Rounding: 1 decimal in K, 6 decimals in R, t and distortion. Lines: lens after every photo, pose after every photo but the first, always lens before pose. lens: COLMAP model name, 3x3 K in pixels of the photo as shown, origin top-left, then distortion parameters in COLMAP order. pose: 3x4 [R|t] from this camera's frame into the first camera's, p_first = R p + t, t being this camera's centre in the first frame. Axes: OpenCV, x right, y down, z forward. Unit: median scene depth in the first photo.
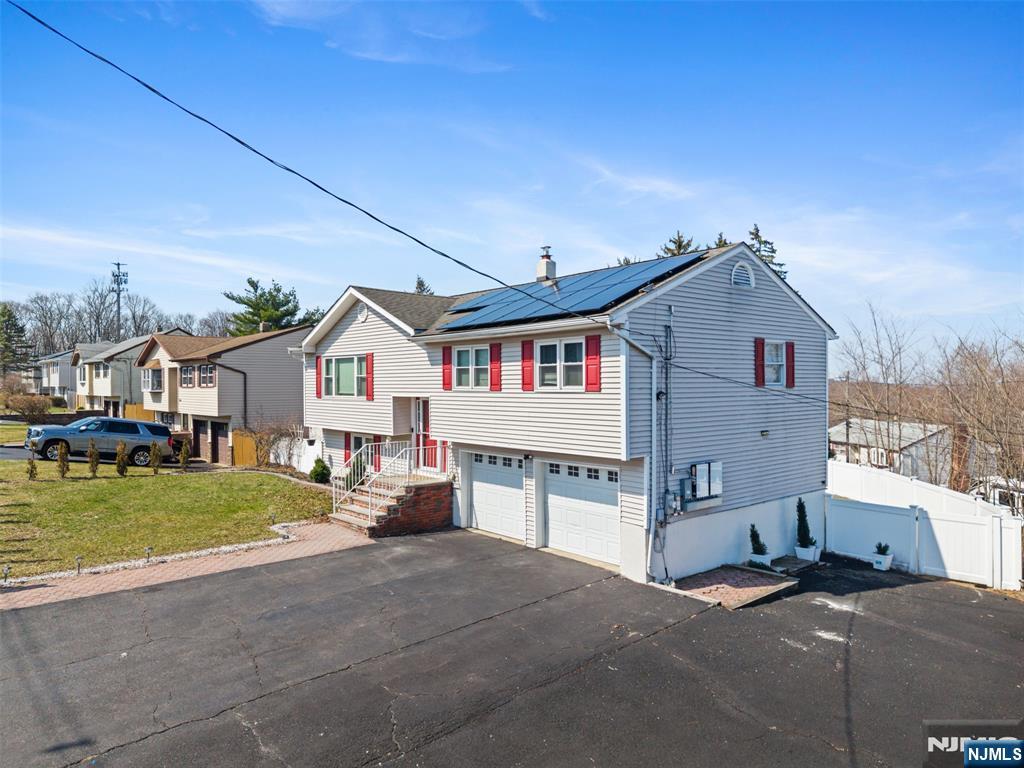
lens RADIAL K [[684.2, 0, 517.0], [0, 684.2, 383.4], [0, 0, 1]] dist [0.005638, -0.003298]
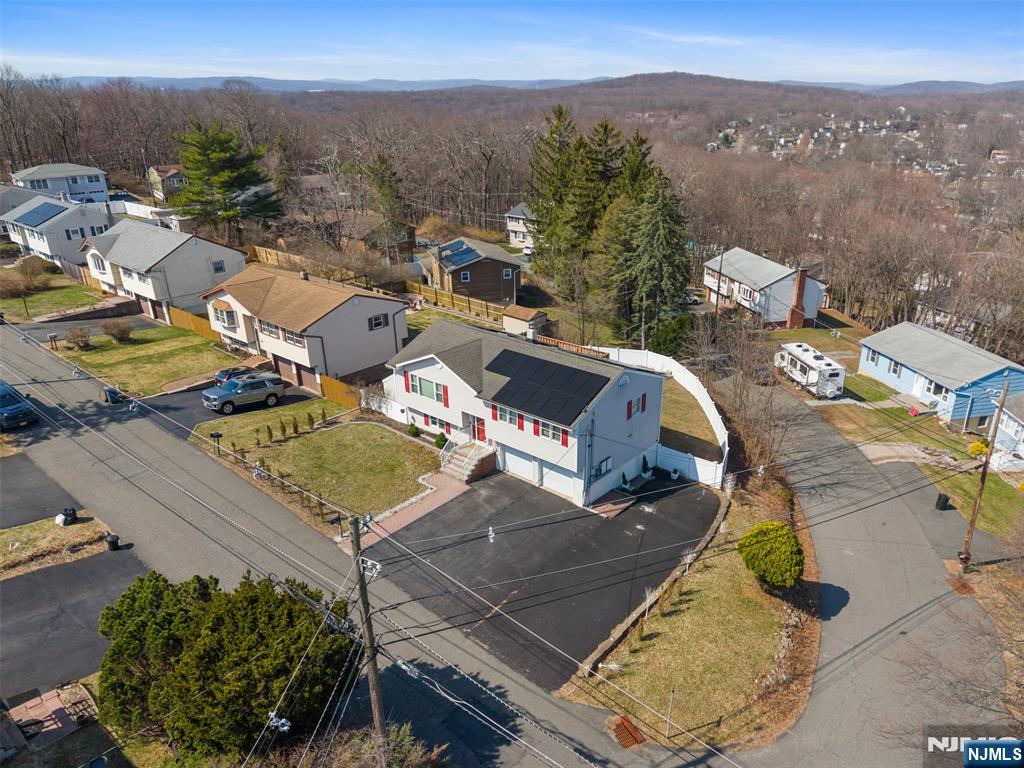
lens RADIAL K [[729.2, 0, 551.7], [0, 729.2, 409.7], [0, 0, 1]] dist [-0.004971, -0.006159]
pose [[0.985770, -0.064571, 0.155202, -0.300127], [-0.003939, 0.914155, 0.405346, -1.032446], [-0.168053, -0.400189, 0.900892, -1.209827]]
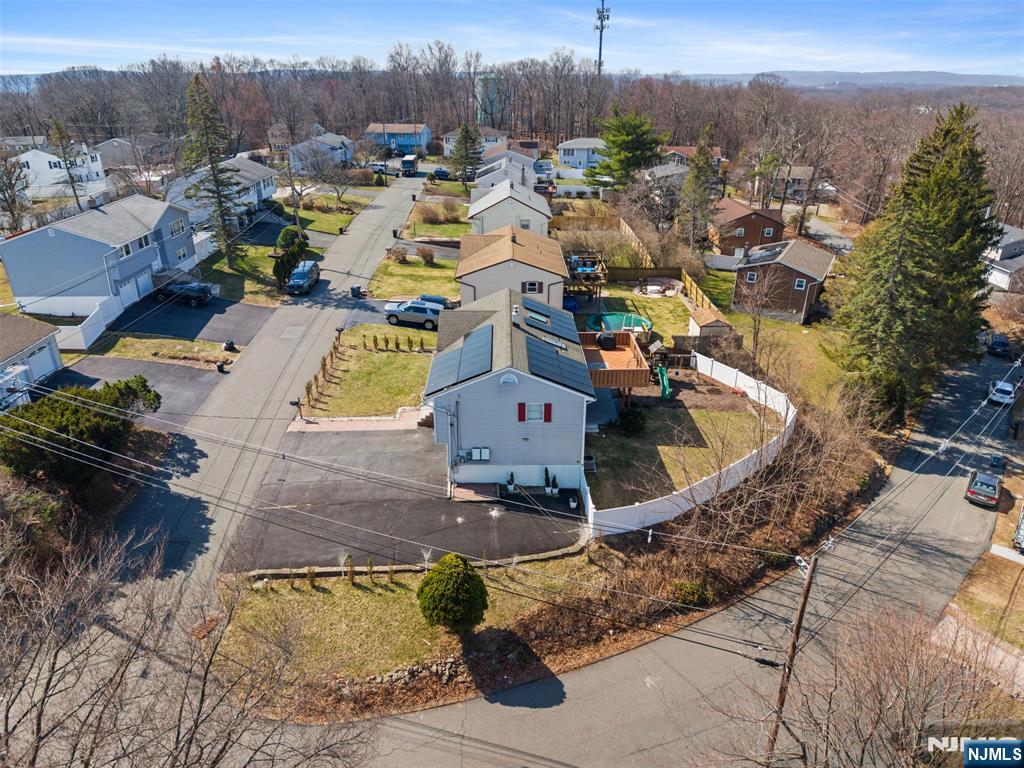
lens RADIAL K [[684.2, 0, 517.0], [0, 684.2, 383.4], [0, 0, 1]] dist [0.005638, -0.003298]
pose [[0.772756, 0.272582, -0.573191, 1.590291], [-0.017731, 0.912003, 0.409801, -1.038967], [0.634456, -0.306512, 0.709589, -0.604847]]
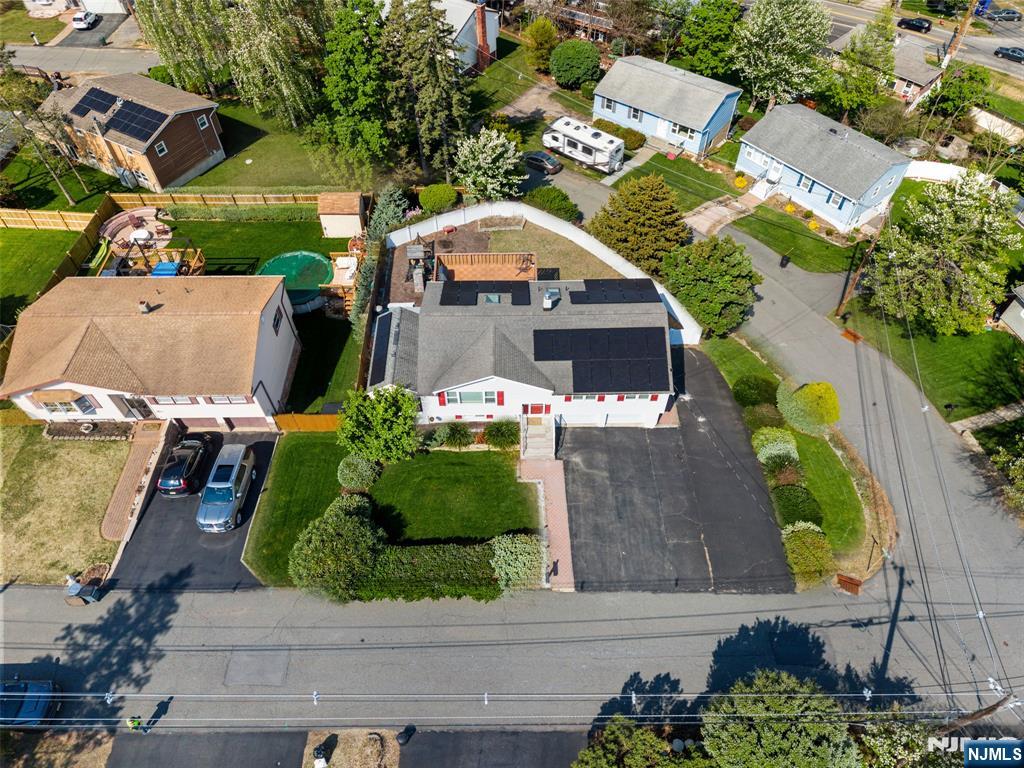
lens RADIAL K [[684.2, 0, 517.0], [0, 684.2, 383.4], [0, 0, 1]] dist [0.005638, -0.003298]
pose [[0.650233, -0.590447, 0.478089, -1.354708], [-0.001107, 0.628547, 0.777771, -1.927883], [-0.759734, -0.506262, 0.408048, 0.227697]]
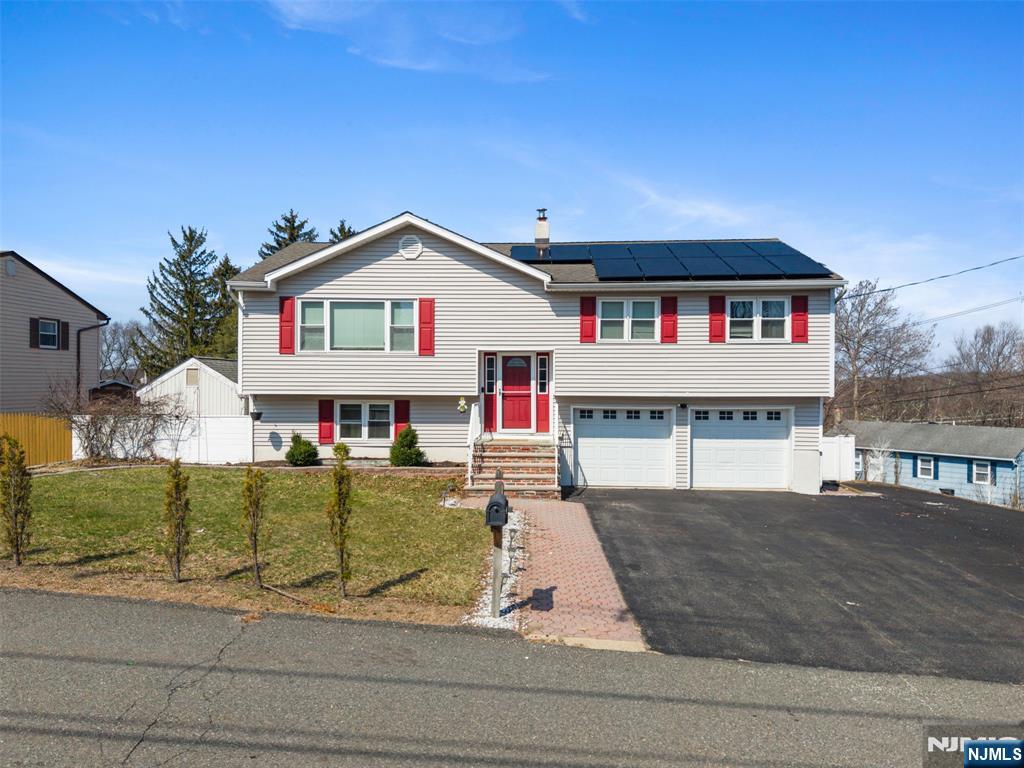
lens RADIAL K [[684.2, 0, 517.0], [0, 684.2, 383.4], [0, 0, 1]] dist [0.005638, -0.003298]
pose [[0.689019, 0.004748, 0.724727, -0.912197], [-0.006452, 0.999979, -0.000417, 0.072277], [-0.724714, -0.004388, 0.689036, 0.432661]]
